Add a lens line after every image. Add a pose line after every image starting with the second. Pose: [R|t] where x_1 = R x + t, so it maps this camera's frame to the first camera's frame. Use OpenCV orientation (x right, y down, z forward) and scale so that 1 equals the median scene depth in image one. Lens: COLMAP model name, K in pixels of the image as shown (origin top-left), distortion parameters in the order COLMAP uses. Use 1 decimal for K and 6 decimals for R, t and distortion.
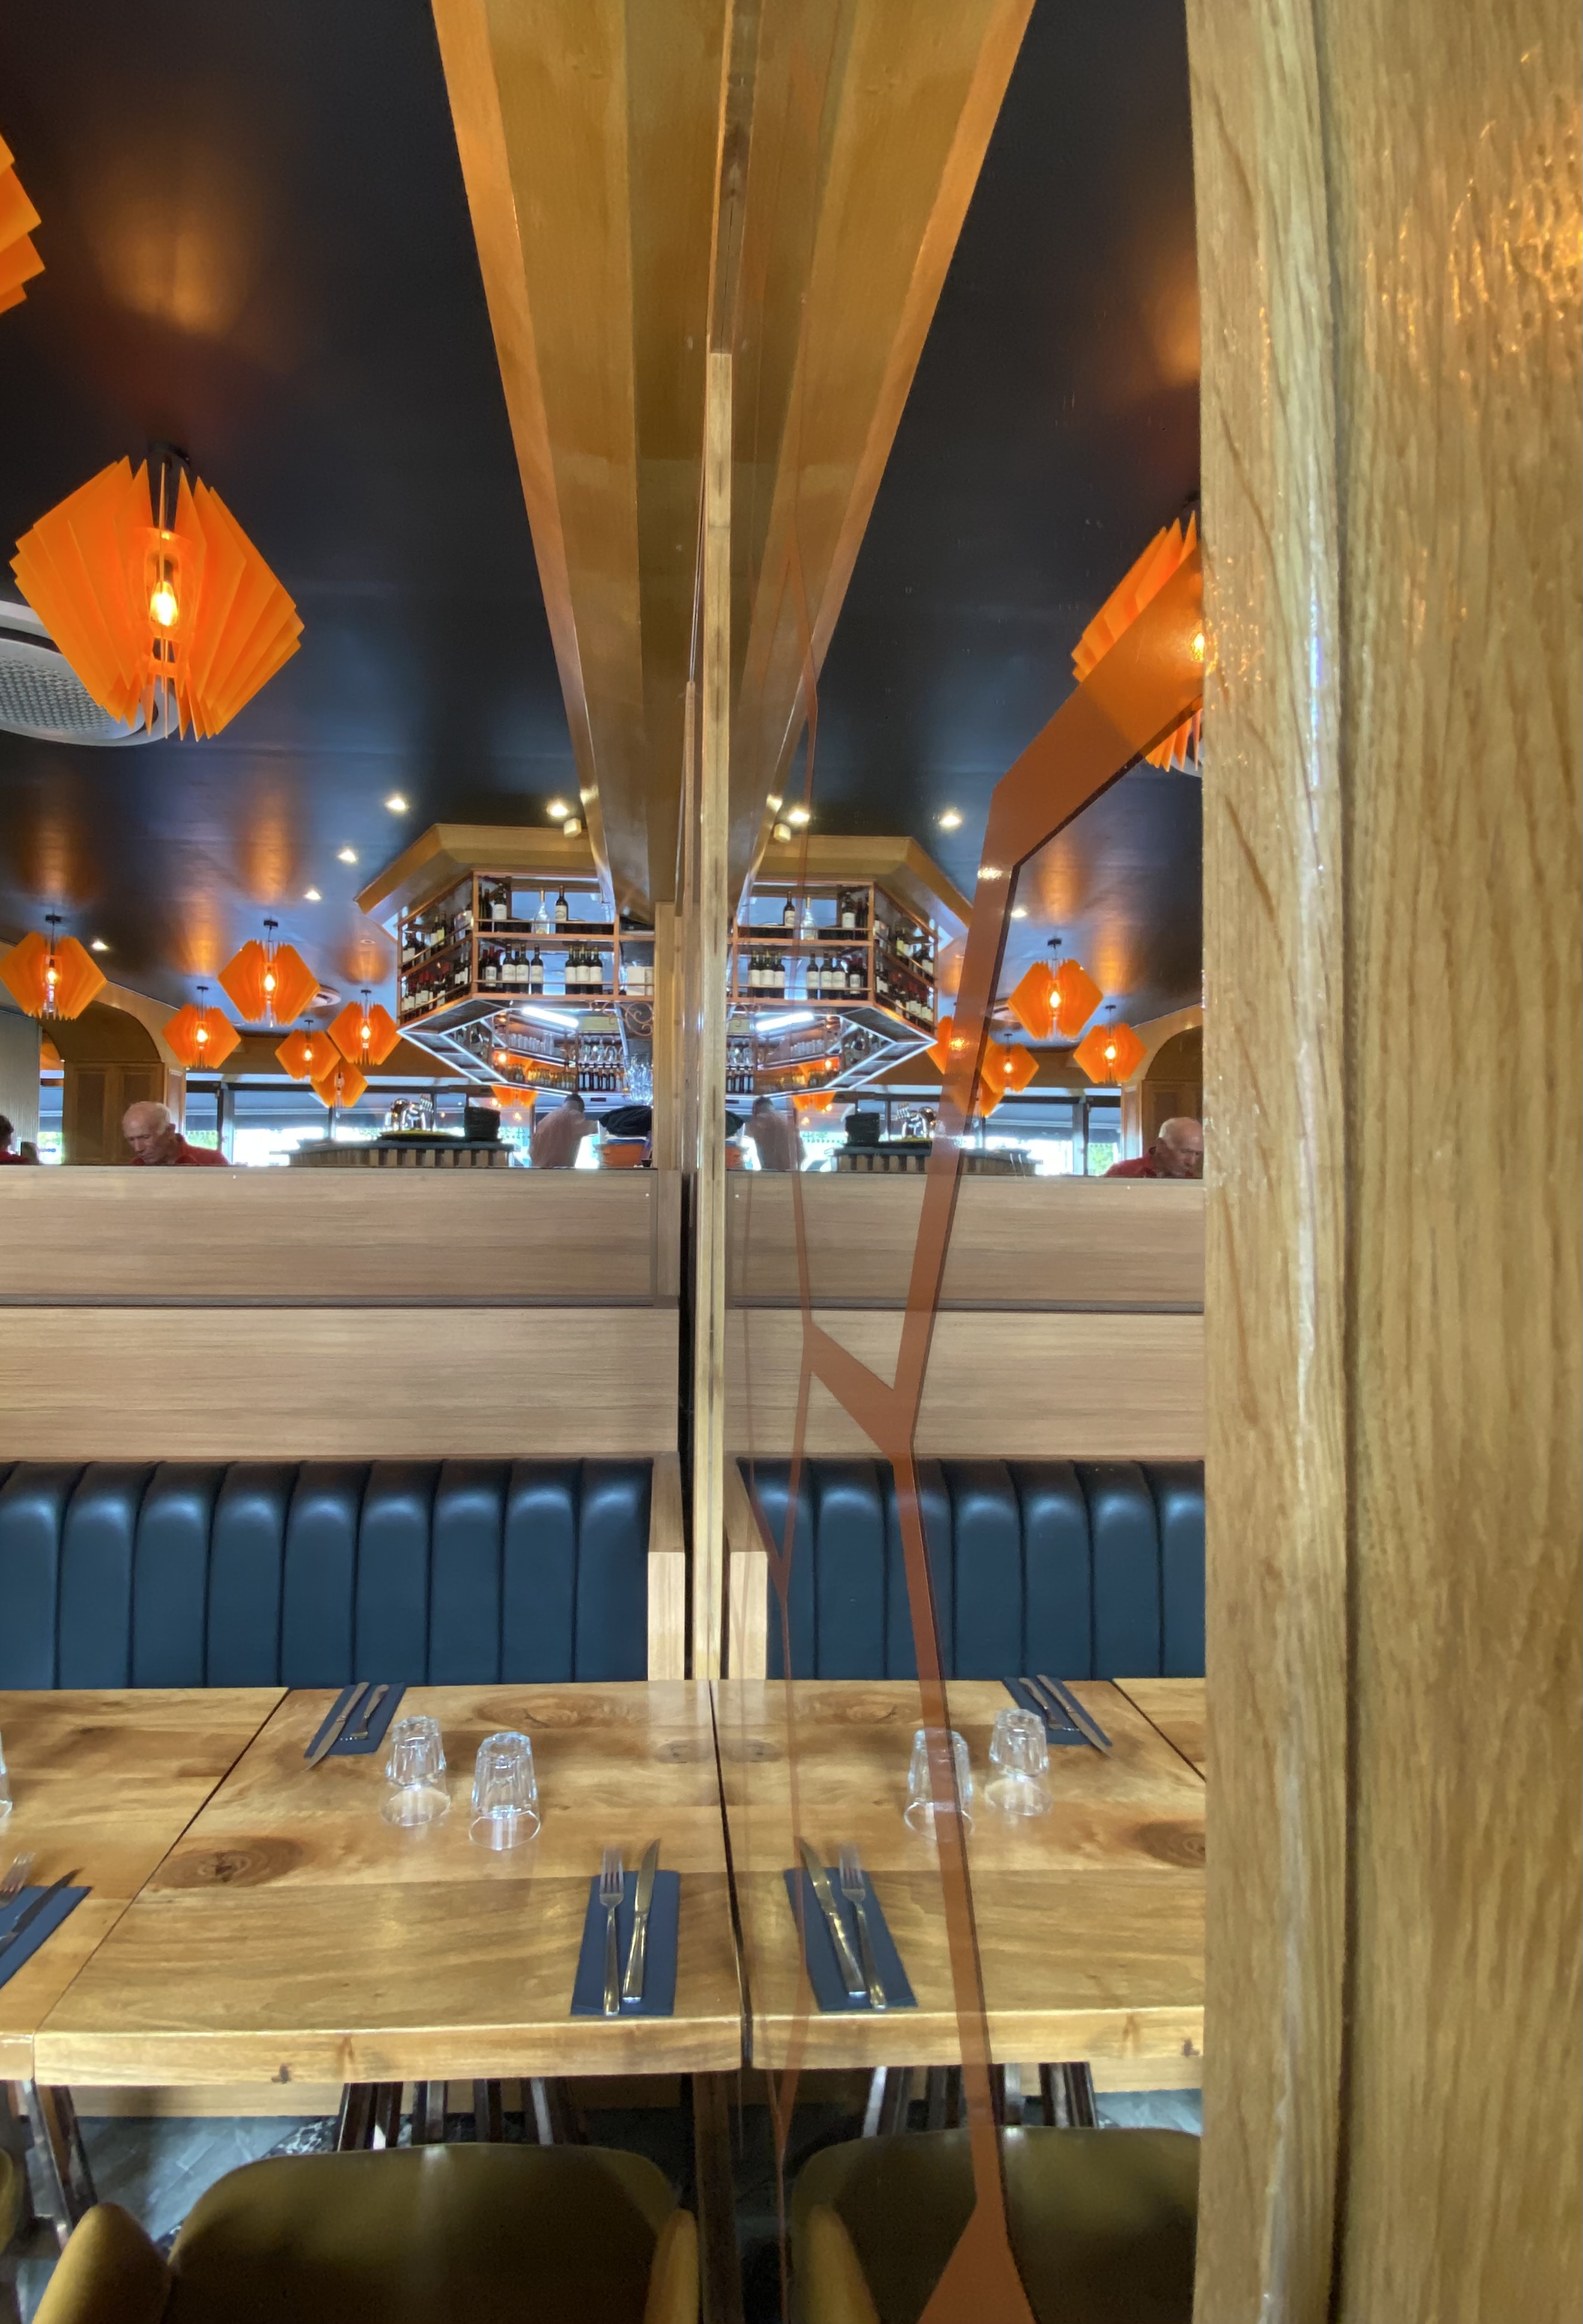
lens RADIAL K [[954.1, 0, 789.9], [0, 954.1, 1150.8], [0, 0, 1]] dist [-0.002095, -0.000306]
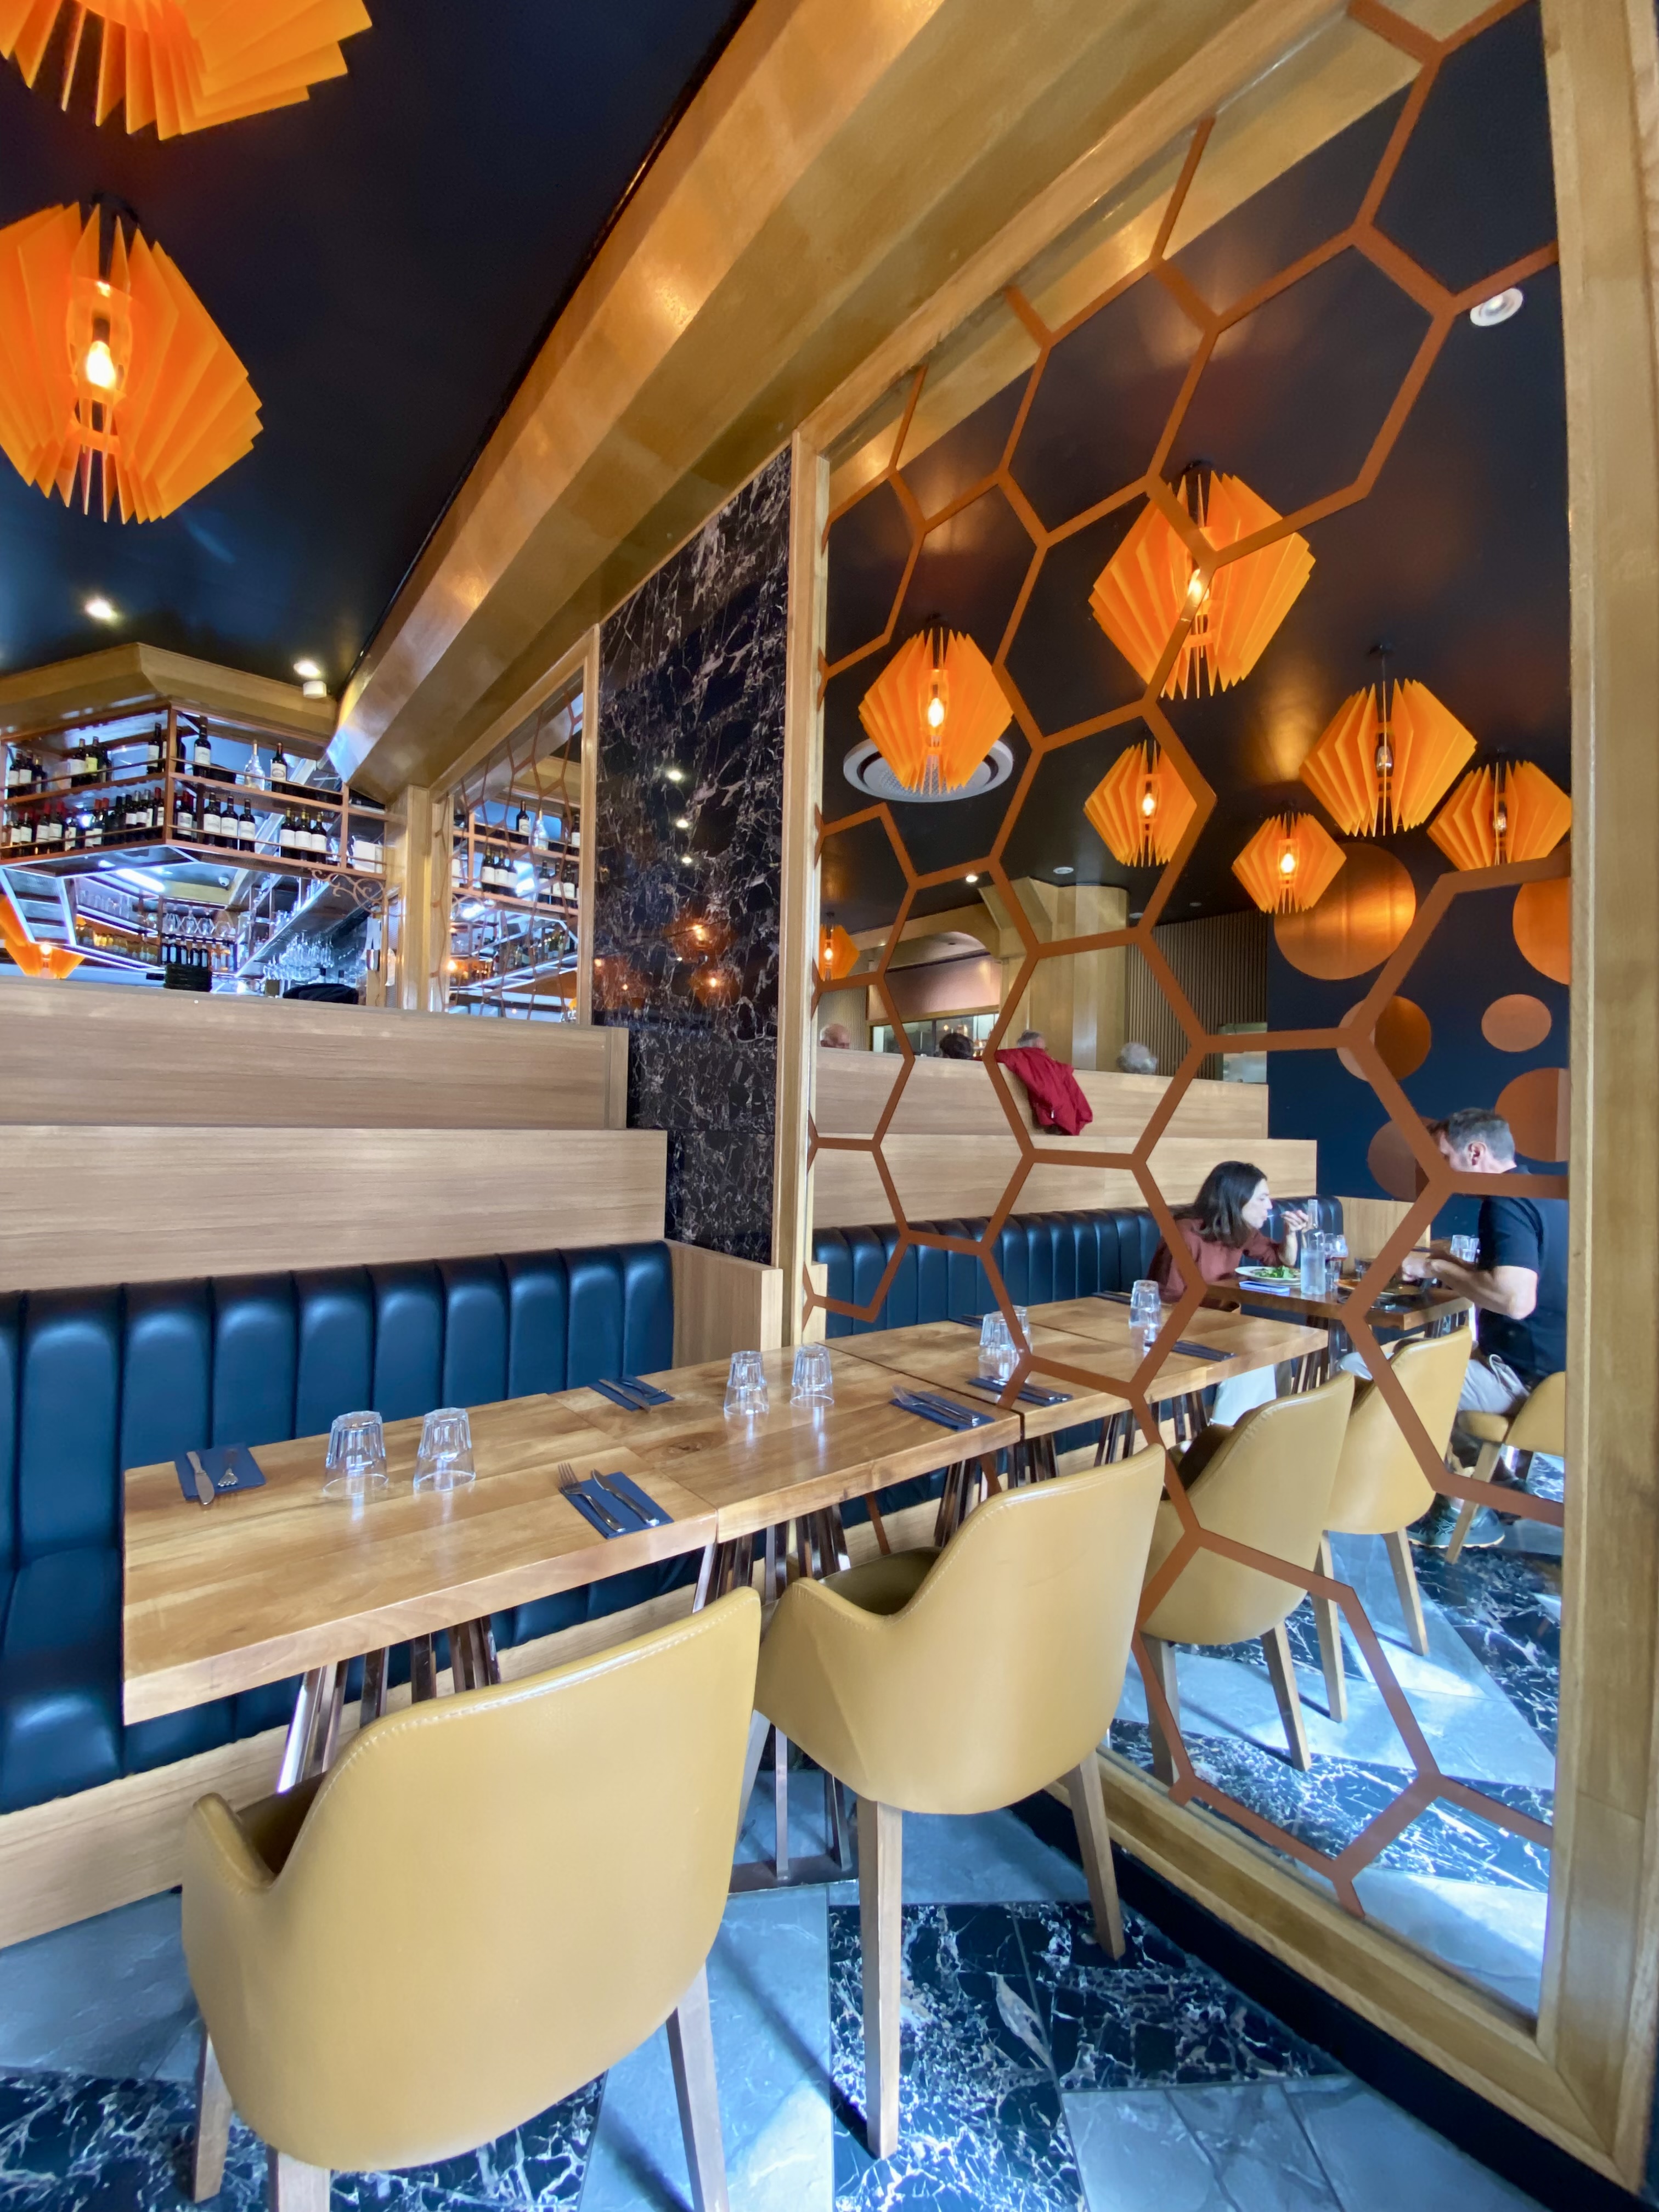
lens RADIAL K [[896.6, 0, 826.9], [0, 896.6, 1107.6], [0, 0, 1]] dist [0.000057, -0.000110]
pose [[0.811386, 0.019900, 0.584171, -0.317879], [-0.037040, 0.999162, 0.017411, 0.051021], [-0.583336, -0.035764, 0.811443, -0.058969]]
